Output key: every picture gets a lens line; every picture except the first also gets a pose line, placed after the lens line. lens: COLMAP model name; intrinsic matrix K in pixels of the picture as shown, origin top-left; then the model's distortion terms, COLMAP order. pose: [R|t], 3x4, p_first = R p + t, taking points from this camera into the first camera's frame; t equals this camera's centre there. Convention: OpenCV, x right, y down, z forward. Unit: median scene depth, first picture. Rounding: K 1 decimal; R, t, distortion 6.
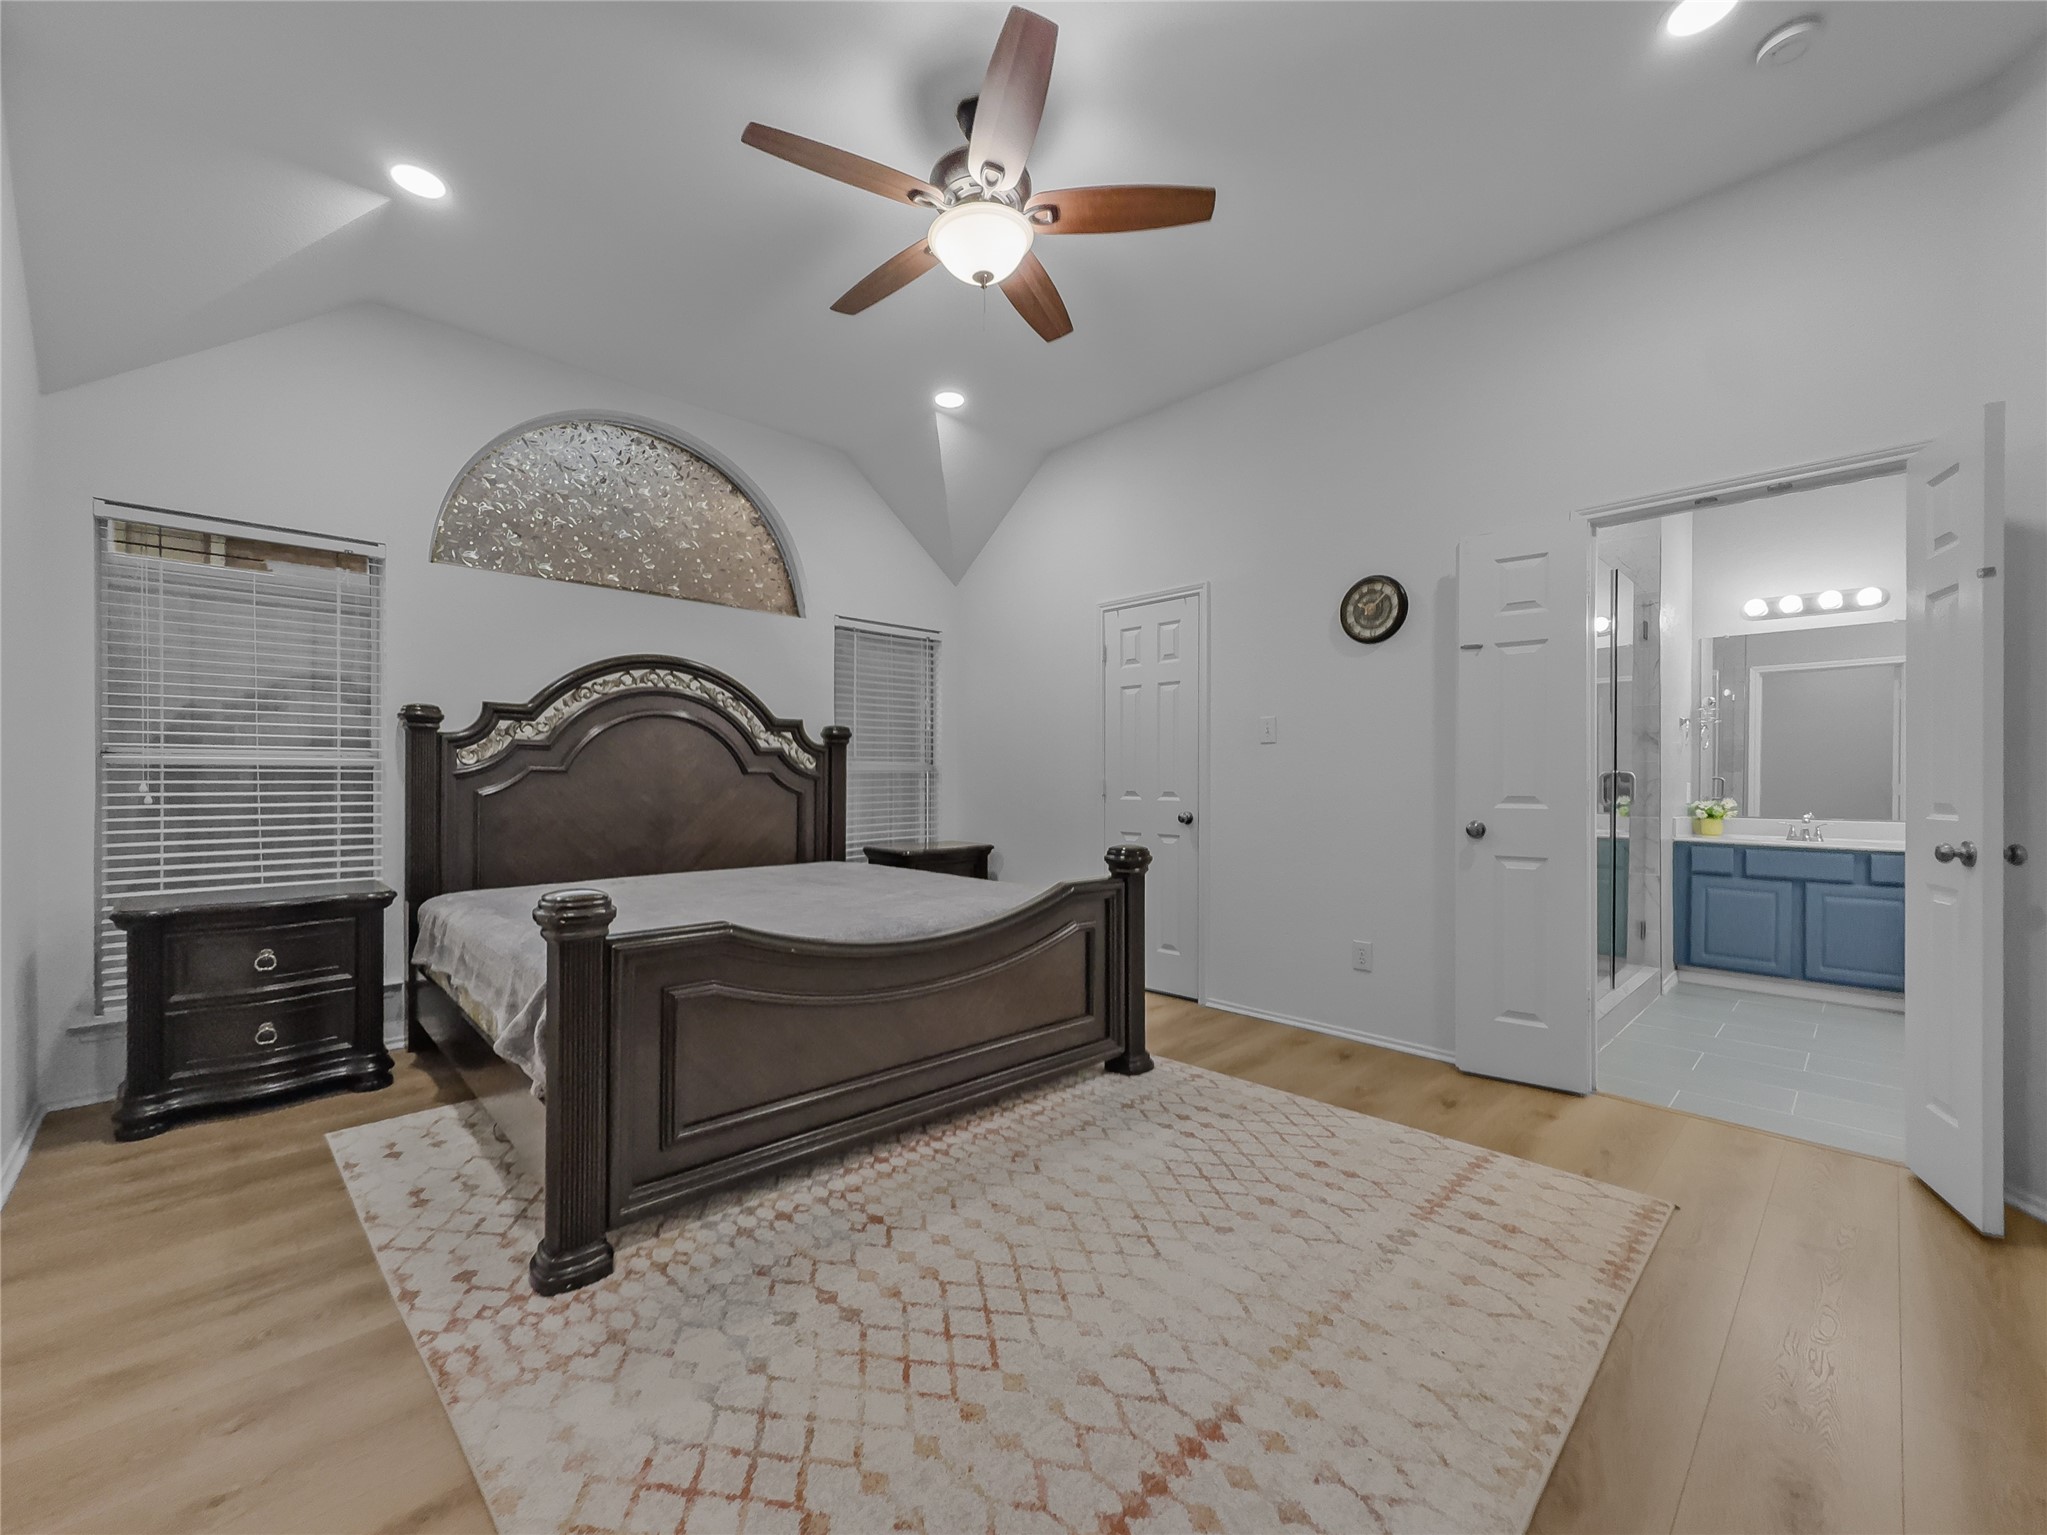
lens RADIAL K [[828.9, 0, 1026.4], [0, 828.9, 779.2], [0, 0, 1]] dist [0.014815, 0.000029]
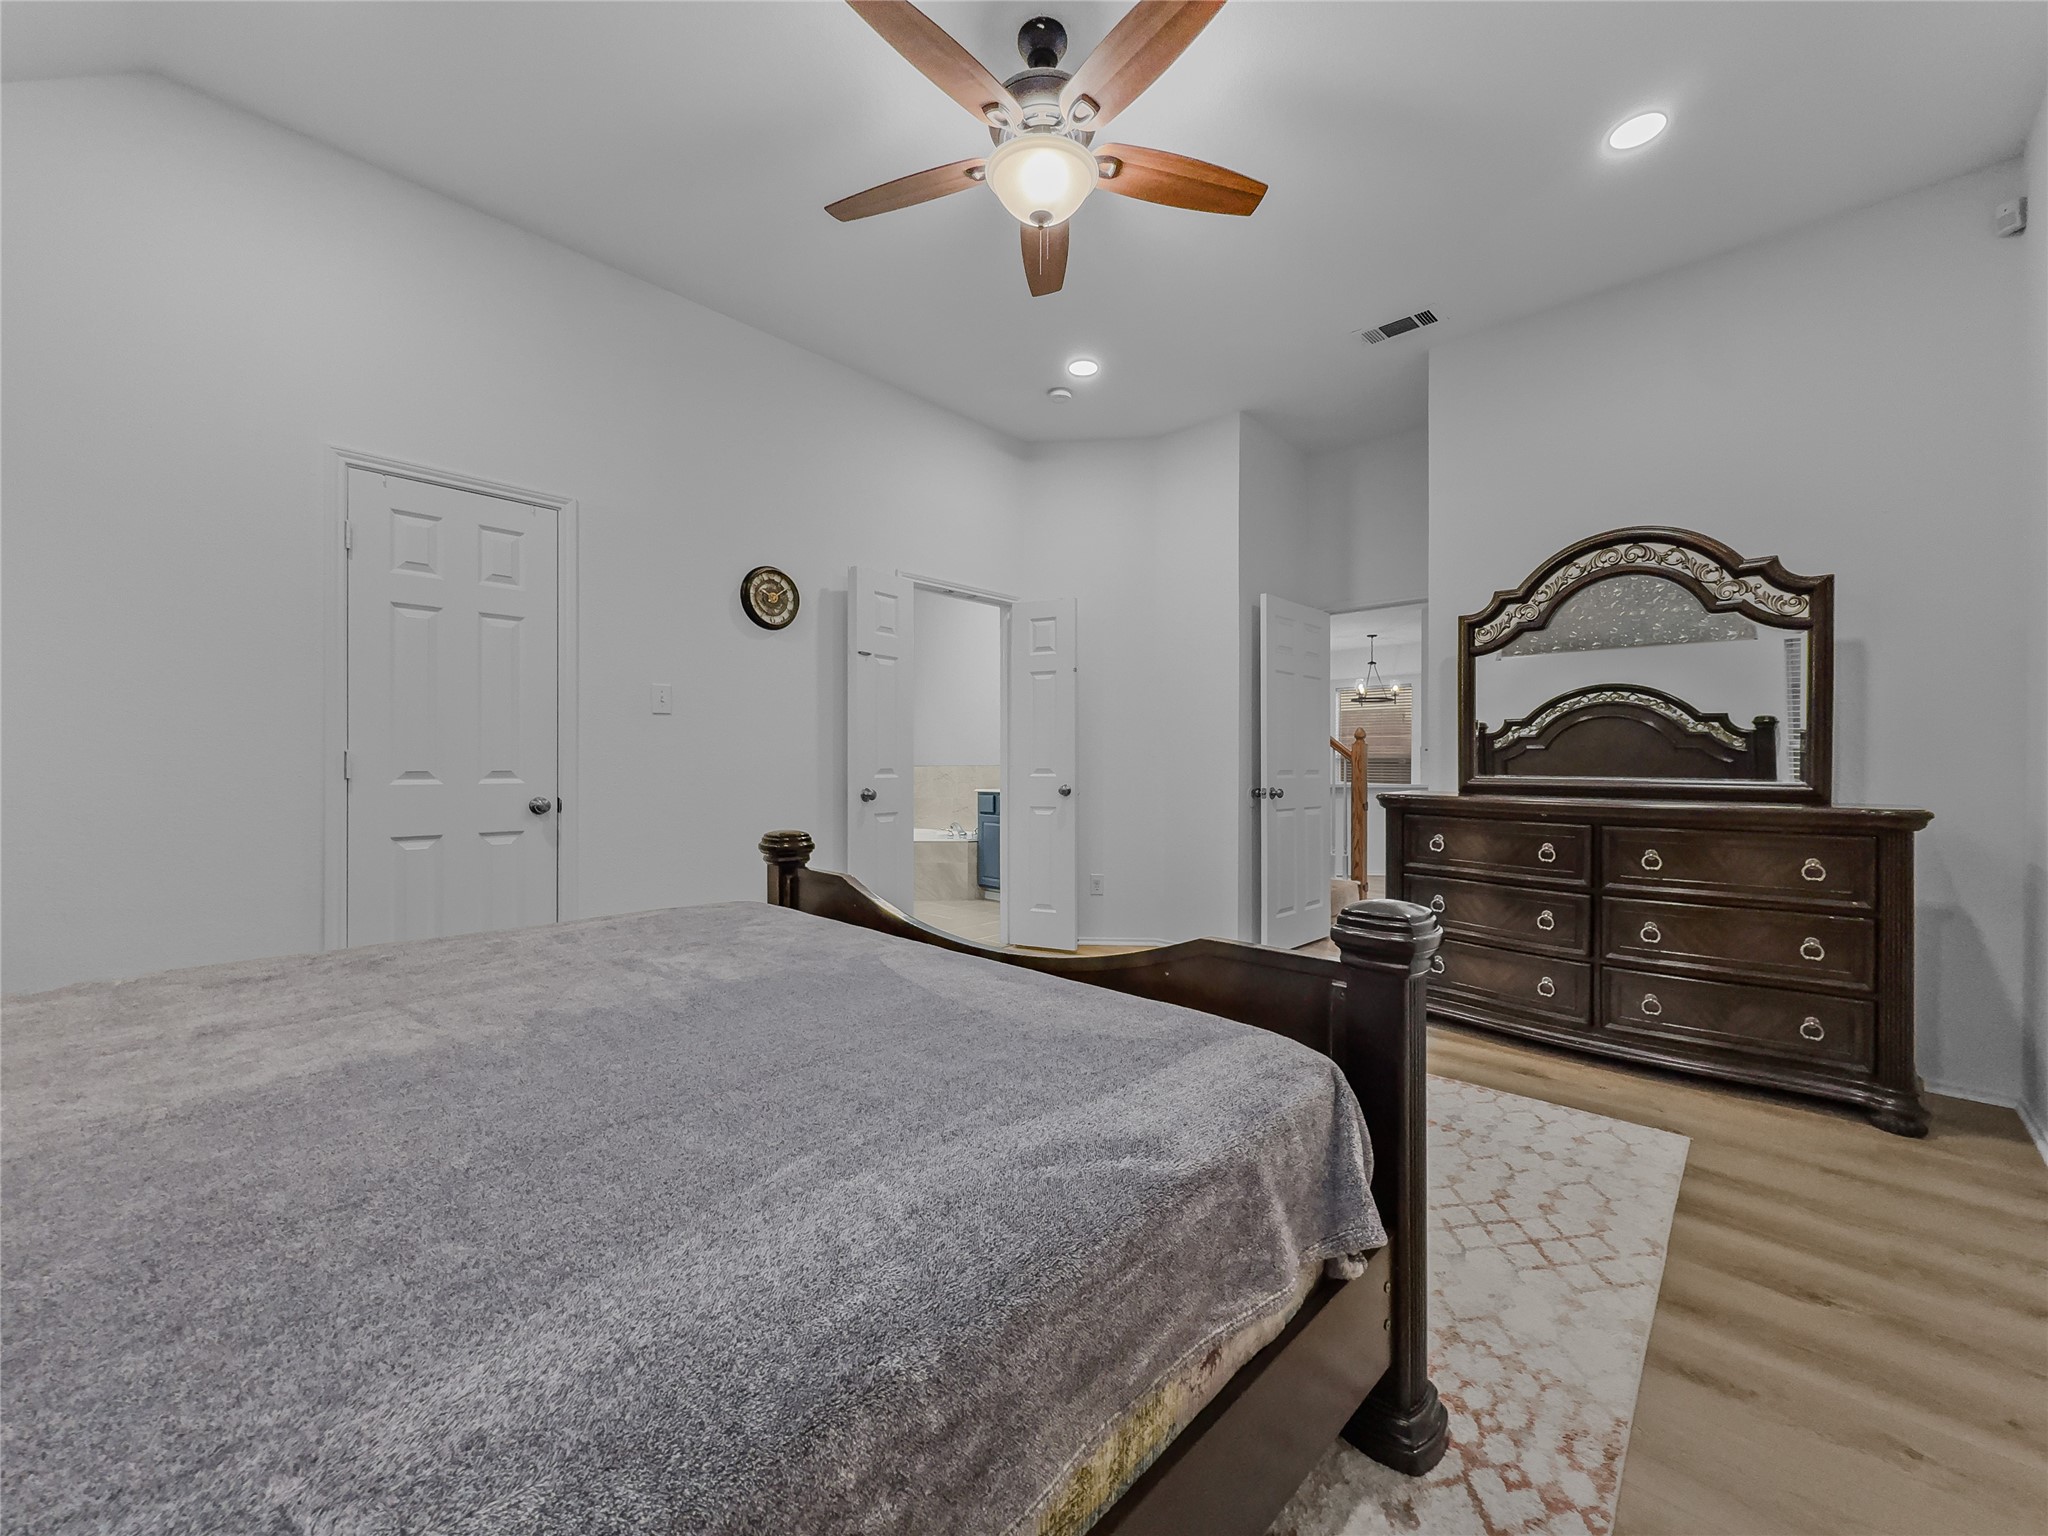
lens RADIAL K [[812.4, 0, 1024.7], [0, 812.4, 761.5], [0, 0, 1]] dist [0.002827, 0.000007]
pose [[-0.032366, 0.001635, 0.999475, -1.392117], [-0.002491, 0.999995, -0.001716, 0.020140], [-0.999473, -0.002545, -0.032362, 1.509420]]
